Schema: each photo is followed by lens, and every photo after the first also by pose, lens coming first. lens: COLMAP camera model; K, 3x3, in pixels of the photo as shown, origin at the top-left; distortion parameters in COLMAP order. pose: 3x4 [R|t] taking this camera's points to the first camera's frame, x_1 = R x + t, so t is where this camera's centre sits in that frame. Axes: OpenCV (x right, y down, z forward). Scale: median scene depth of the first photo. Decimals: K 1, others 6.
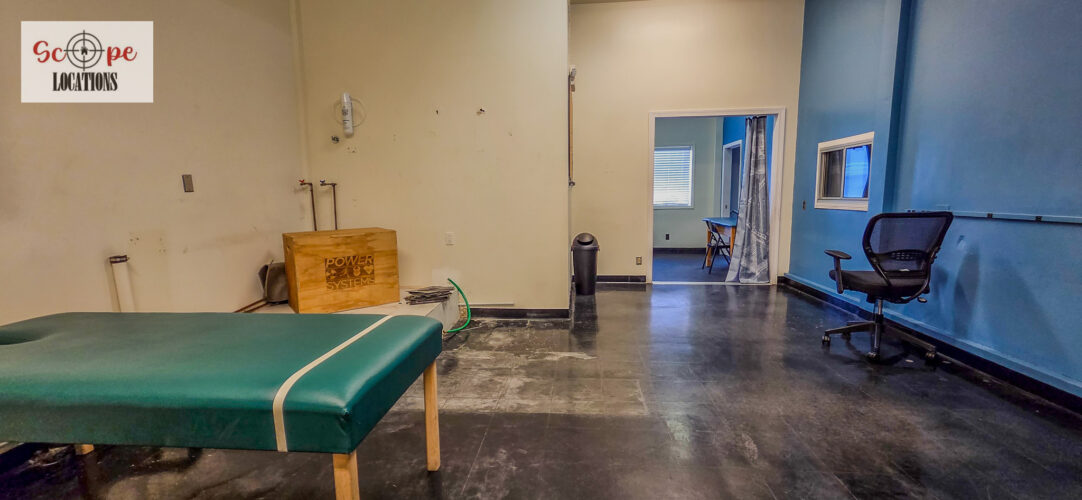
lens RADIAL K [[446.6, 0, 545.2], [0, 446.6, 250.1], [0, 0, 1]] dist [0.003563, 0.000234]
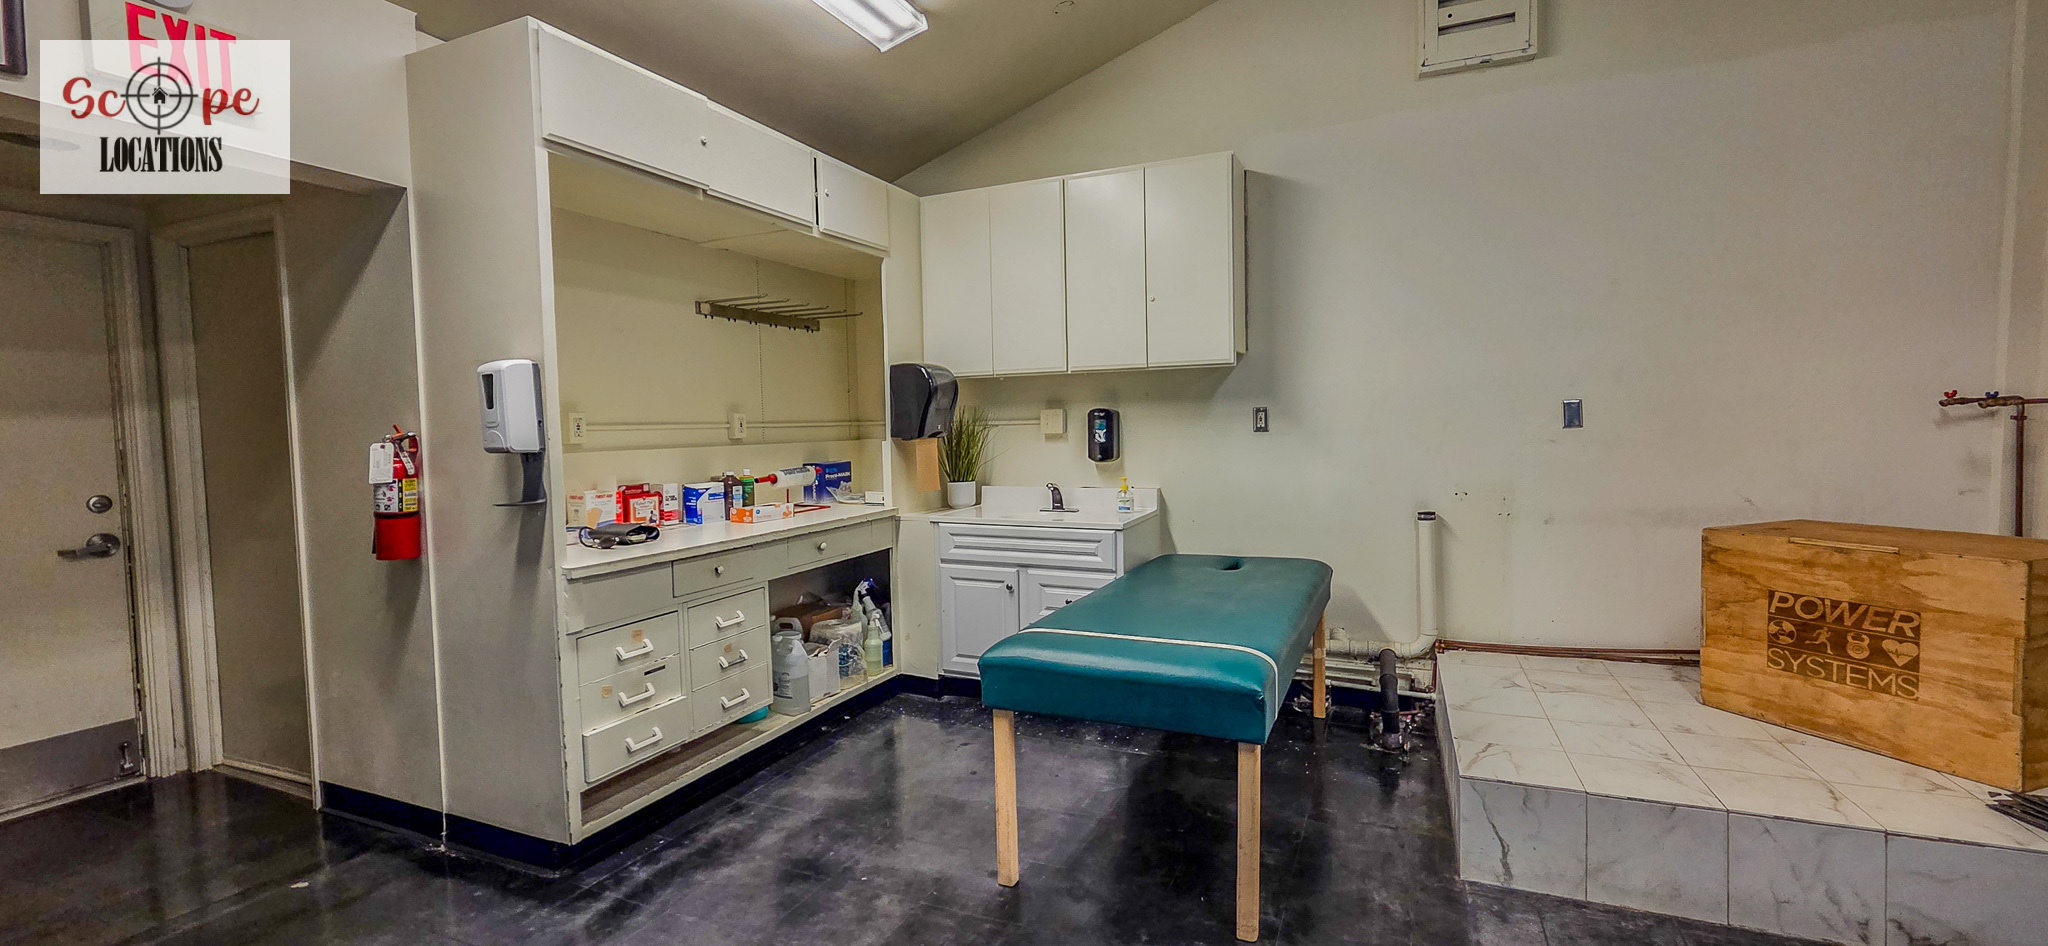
lens RADIAL K [[845.4, 0, 1014.2], [0, 845.4, 471.1], [0, 0, 1]] dist [0.003563, 0.000234]
pose [[-0.339341, 0.076937, -0.937512, 0.463052], [-0.093737, 0.988923, 0.115085, -0.111157], [0.935981, 0.126933, -0.328370, 0.564433]]
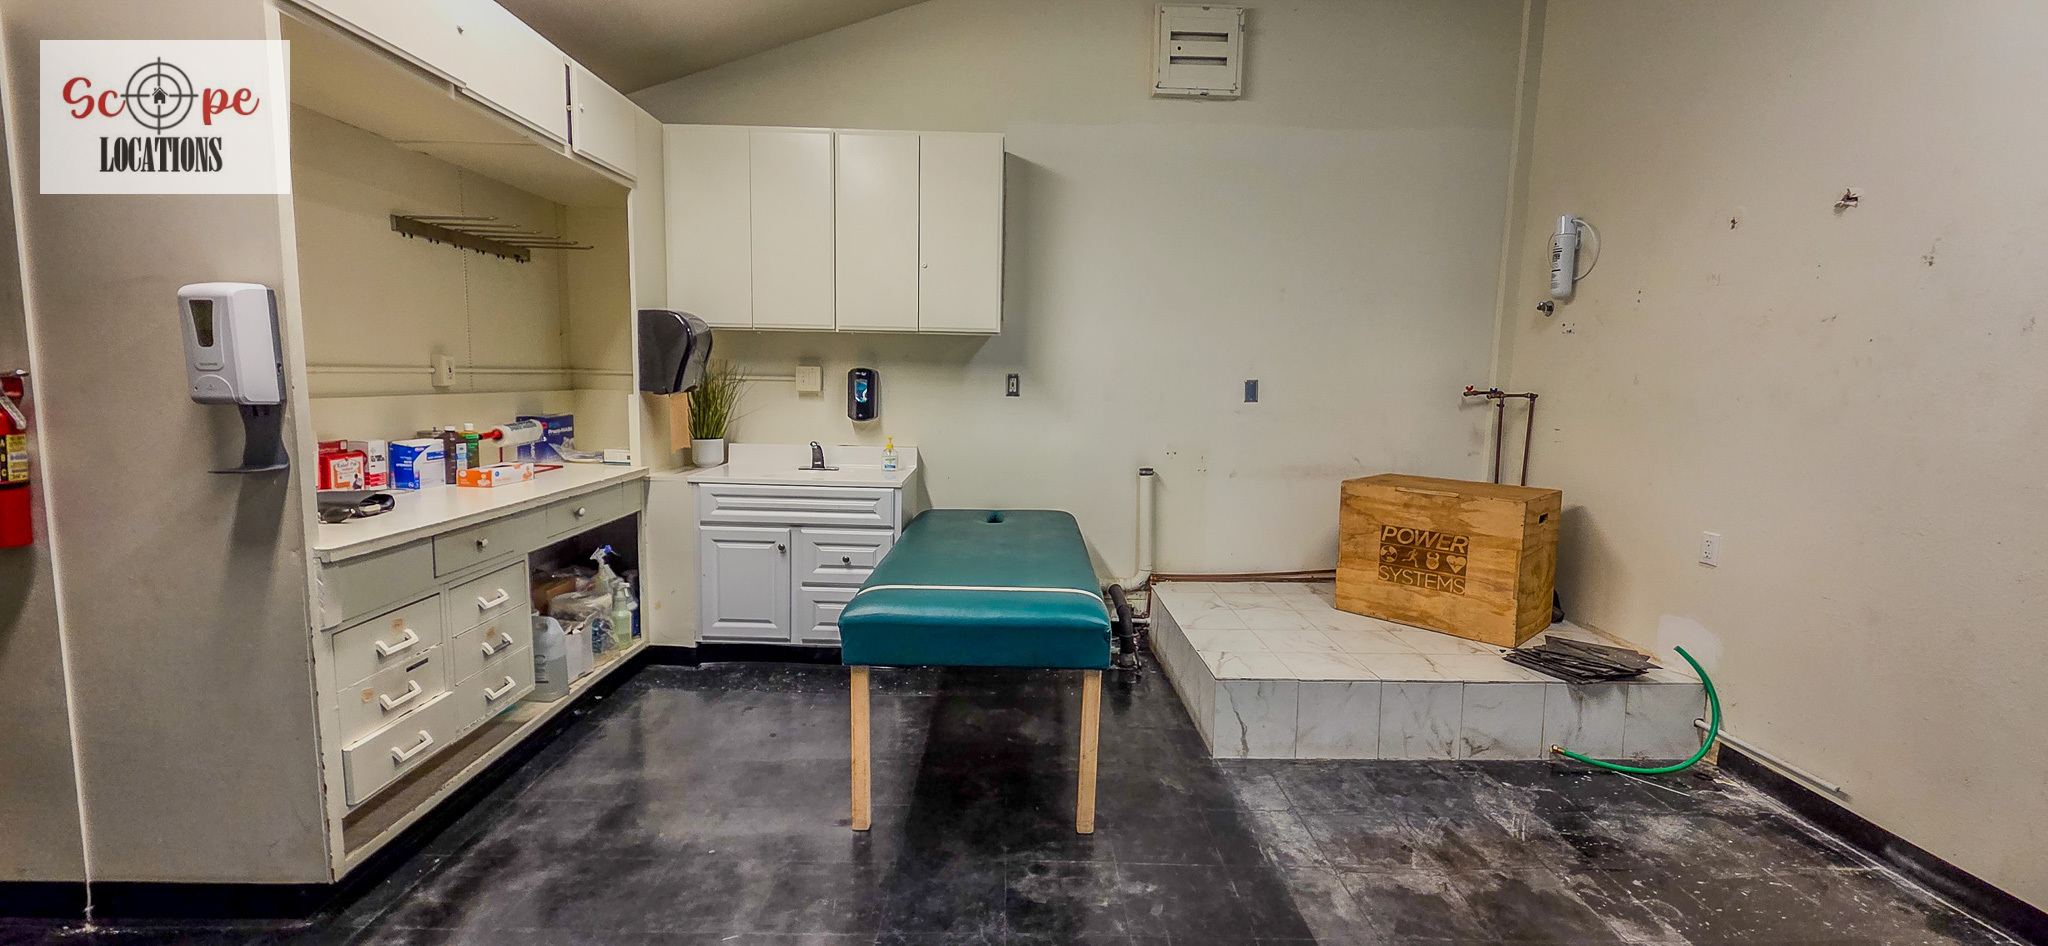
lens RADIAL K [[845.4, 0, 1018.2], [0, 845.4, 473.7], [0, 0, 1]] dist [0.003563, 0.000234]
pose [[0.088702, 0.134489, -0.986937, 0.529179], [-0.150414, 0.981289, 0.120200, -0.103548], [0.984636, 0.137787, 0.107272, 0.387788]]
